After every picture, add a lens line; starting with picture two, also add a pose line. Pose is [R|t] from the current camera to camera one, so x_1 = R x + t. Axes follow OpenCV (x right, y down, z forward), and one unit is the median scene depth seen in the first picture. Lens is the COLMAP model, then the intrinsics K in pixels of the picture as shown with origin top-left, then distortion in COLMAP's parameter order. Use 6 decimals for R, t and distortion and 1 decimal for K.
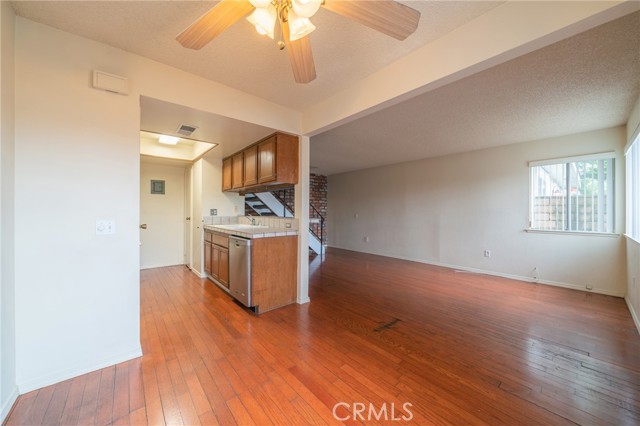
lens RADIAL K [[235.3, 0, 311.2], [0, 235.3, 210.0], [0, 0, 1]] dist [0.000672, 0.000102]
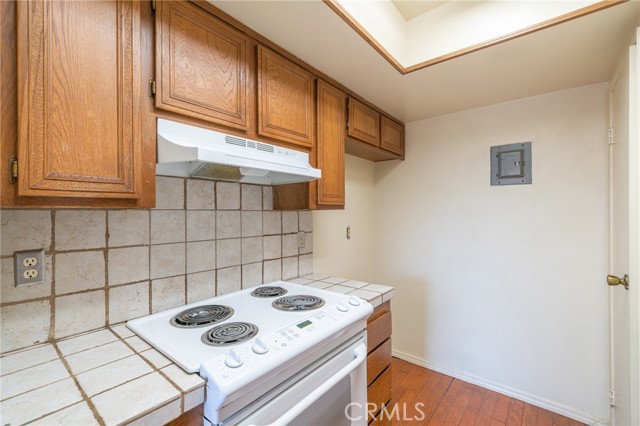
lens RADIAL K [[278.6, 0, 320.2], [0, 278.6, 210.9], [0, 0, 1]] dist [0.002639, -0.000158]
pose [[0.212672, -0.008171, -0.977089, -0.342606], [0.011101, 0.999921, -0.005946, -0.031119], [0.977061, -0.009582, 0.212746, 0.715154]]
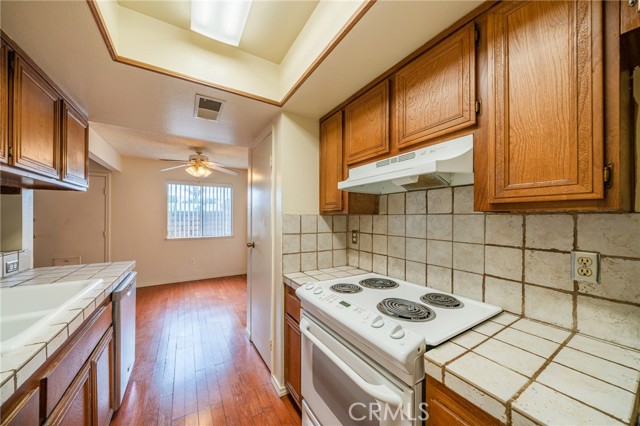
lens RADIAL K [[220.6, 0, 316.9], [0, 220.6, 215.0], [0, 0, 1]] dist [-0.005026, 0.000124]
pose [[-0.991795, -0.001161, 0.127833, -0.607774], [-0.003011, 0.999893, -0.014283, -0.029152], [-0.127803, -0.014551, -0.991693, 1.029375]]
